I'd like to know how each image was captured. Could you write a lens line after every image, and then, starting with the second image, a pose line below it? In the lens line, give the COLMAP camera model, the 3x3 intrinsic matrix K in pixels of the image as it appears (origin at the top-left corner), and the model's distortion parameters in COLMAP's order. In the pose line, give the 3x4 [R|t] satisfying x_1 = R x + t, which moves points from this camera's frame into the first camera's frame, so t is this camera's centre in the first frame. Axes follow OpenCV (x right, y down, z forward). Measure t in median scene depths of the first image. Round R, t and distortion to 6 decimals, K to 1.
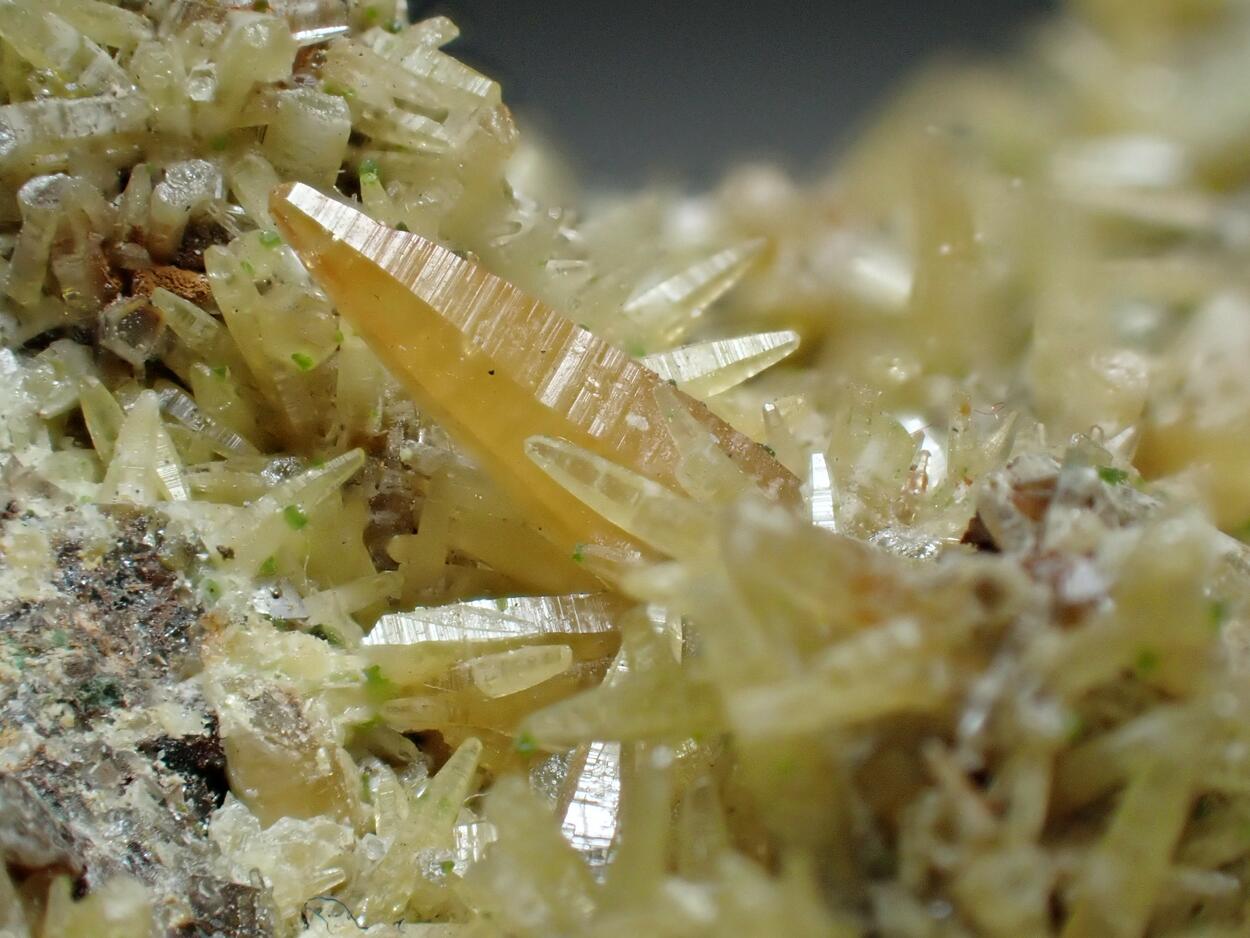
lens RADIAL K [[4545.4, 0, 625.0], [0, 4545.4, 469.0], [0, 0, 1]] dist [0.210901, -6.384145]
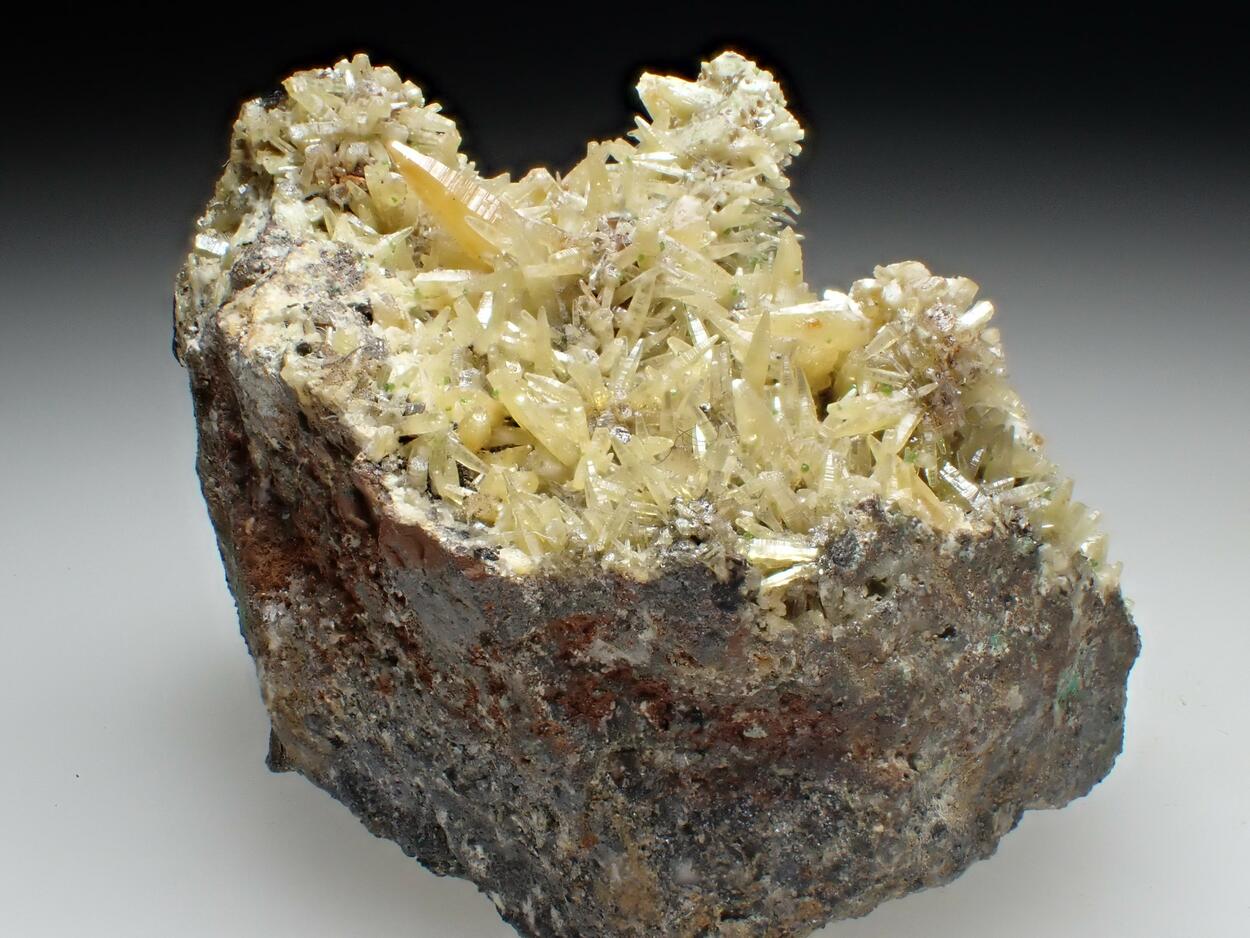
lens RADIAL K [[2470.9, 0, 625.0], [0, 2470.9, 469.0], [0, 0, 1]] dist [-0.094196, 0.125861]
pose [[0.998429, 0.007890, 0.055470, -0.003311], [-0.006943, 0.999827, -0.017246, 0.199254], [-0.055597, 0.016834, 0.998311, -0.763750]]
